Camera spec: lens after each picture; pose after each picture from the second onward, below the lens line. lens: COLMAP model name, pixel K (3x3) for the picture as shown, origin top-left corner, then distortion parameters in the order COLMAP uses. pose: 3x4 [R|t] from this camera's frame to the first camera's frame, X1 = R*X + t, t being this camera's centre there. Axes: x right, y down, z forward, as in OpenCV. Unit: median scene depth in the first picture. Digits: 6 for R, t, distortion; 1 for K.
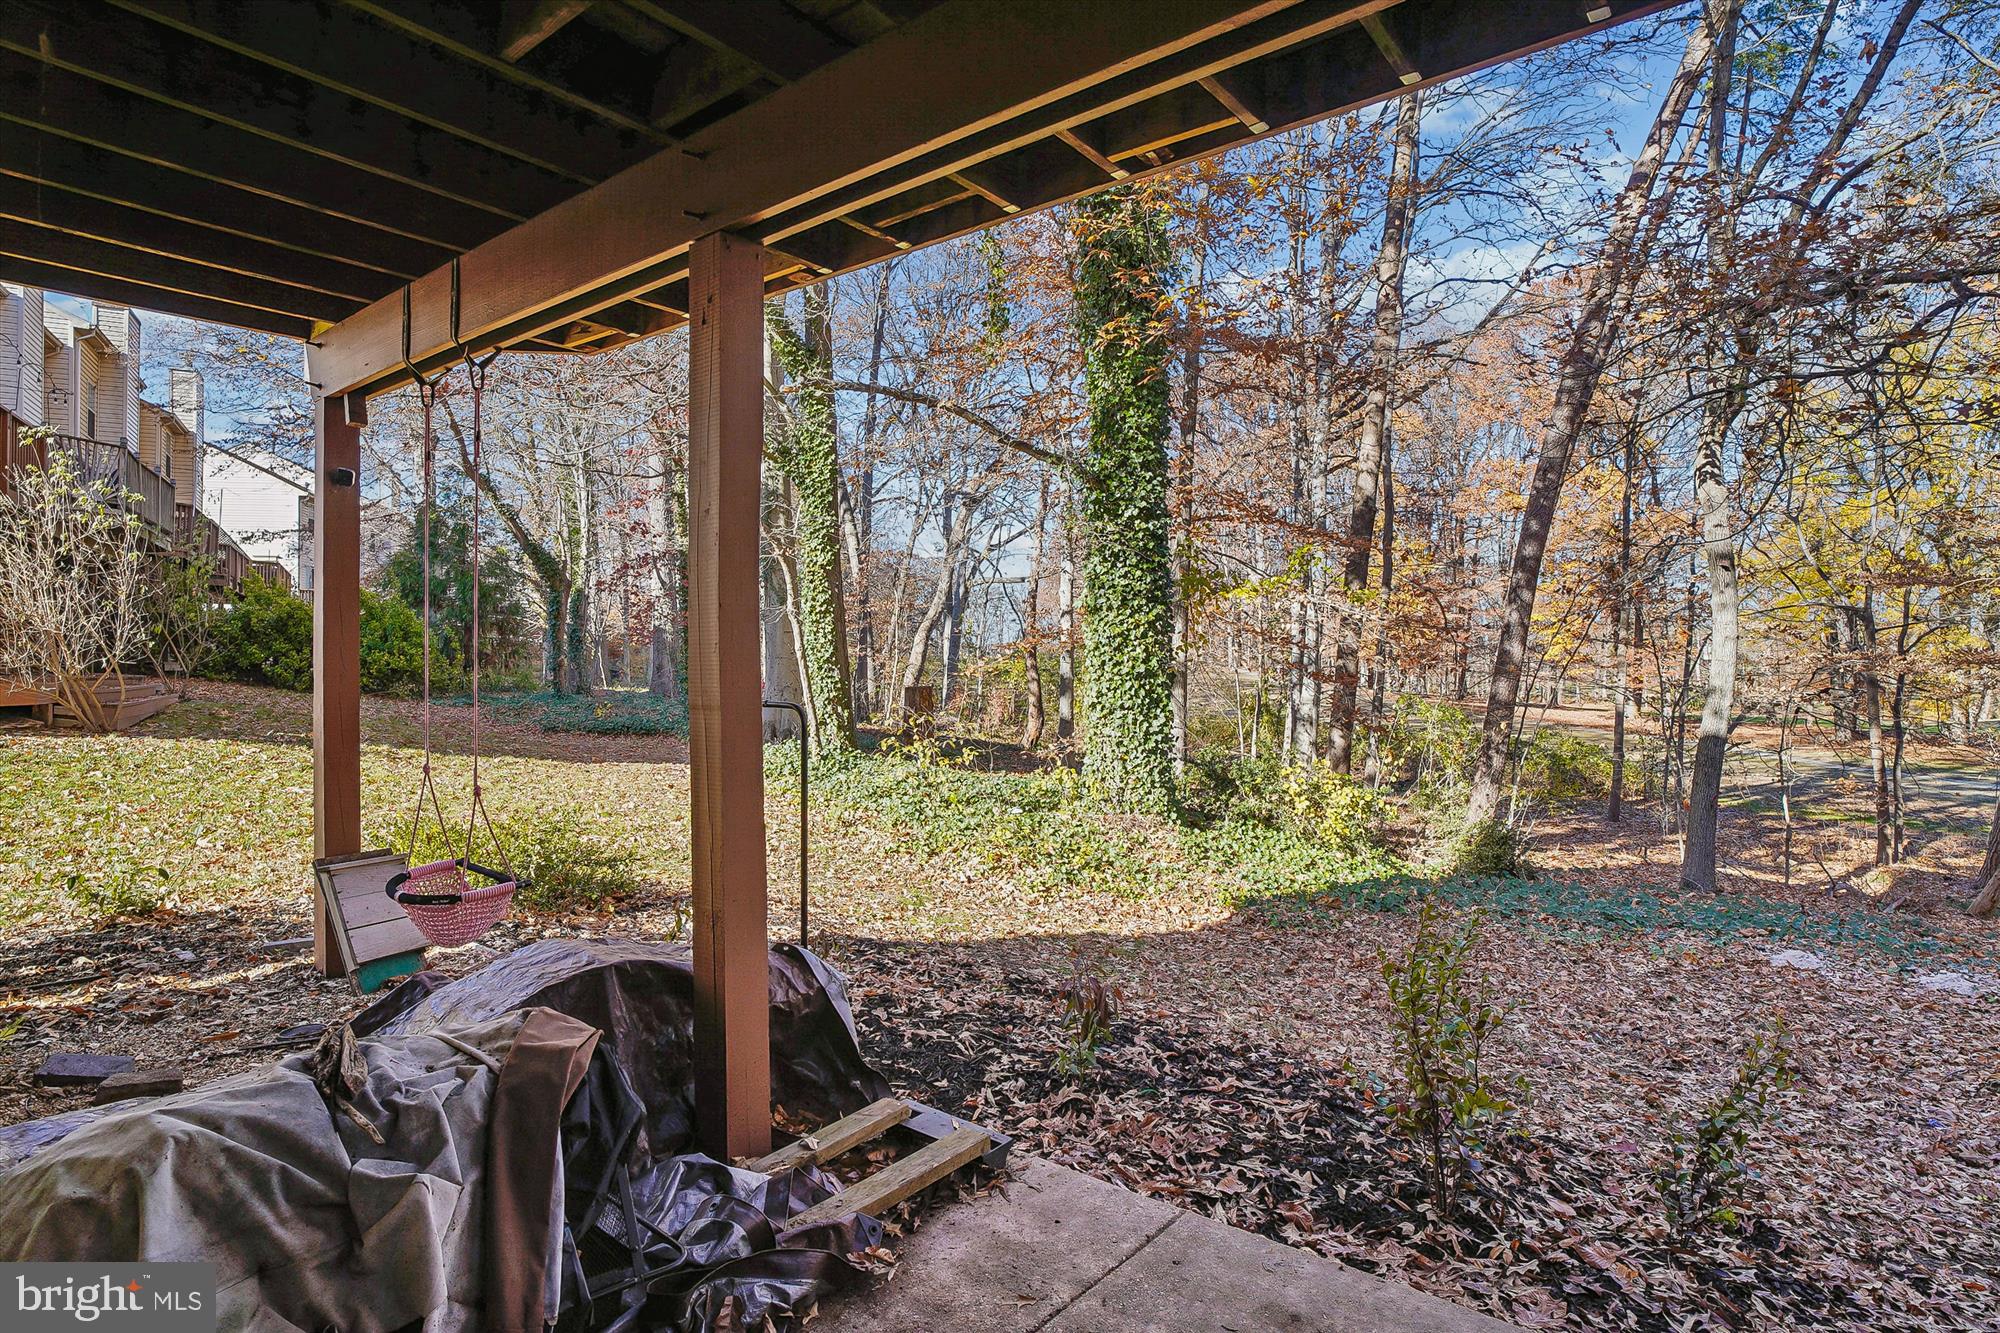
lens RADIAL K [[1059.2, 0, 1005.9], [0, 1059.2, 664.0], [0, 0, 1]] dist [-0.065101, 0.030129]
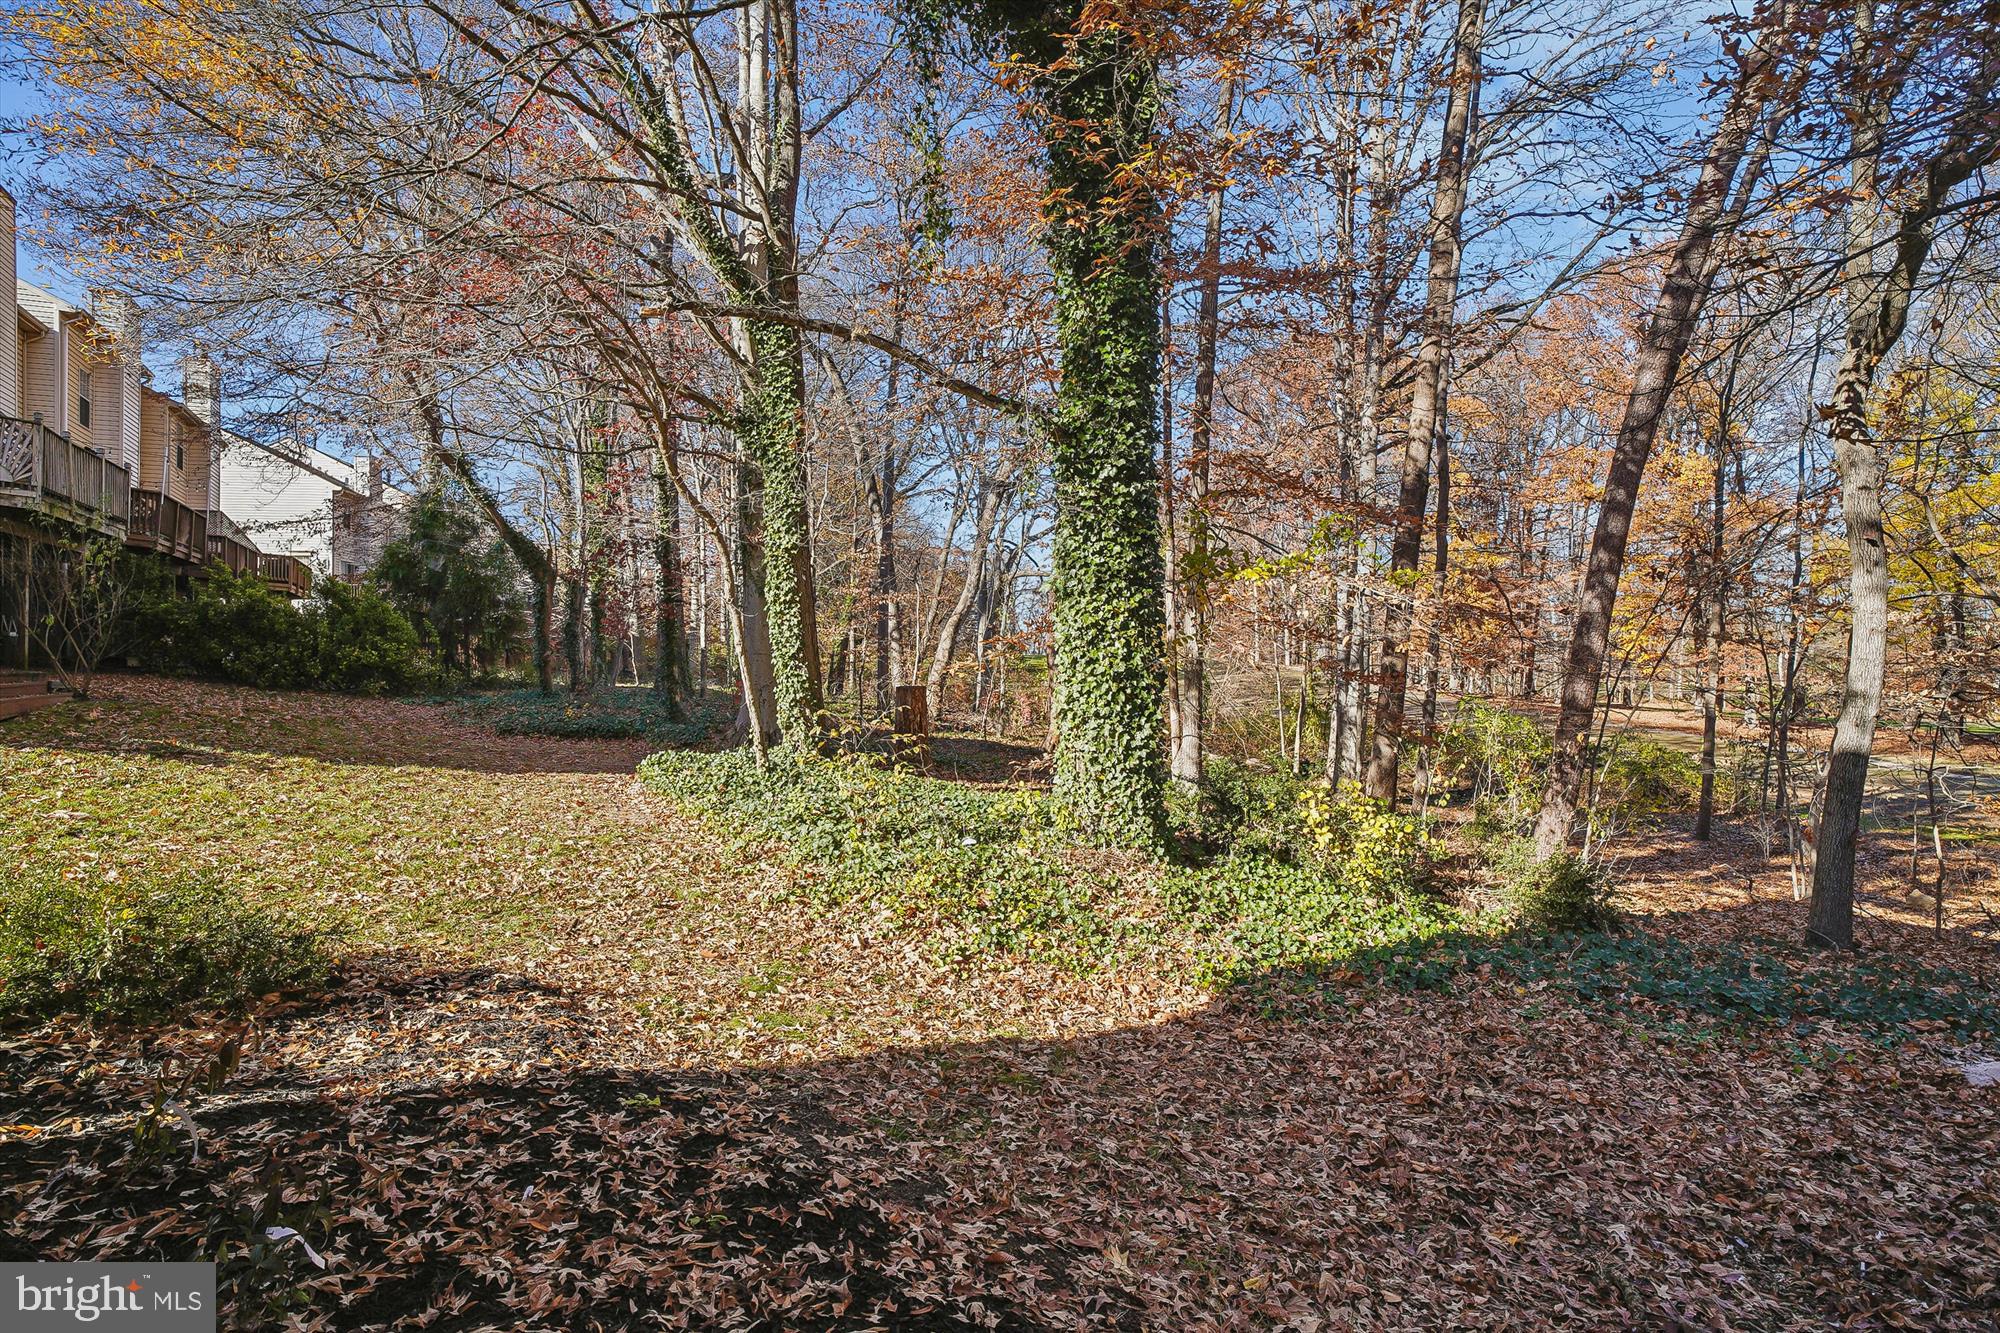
lens RADIAL K [[1059.2, 0, 1005.9], [0, 1059.2, 664.0], [0, 0, 1]] dist [-0.065101, 0.030129]
pose [[0.998502, 0.002380, -0.054664, 0.083656], [-0.002194, 0.999992, 0.003463, -0.000900], [0.054672, -0.003338, 0.998499, 0.189941]]
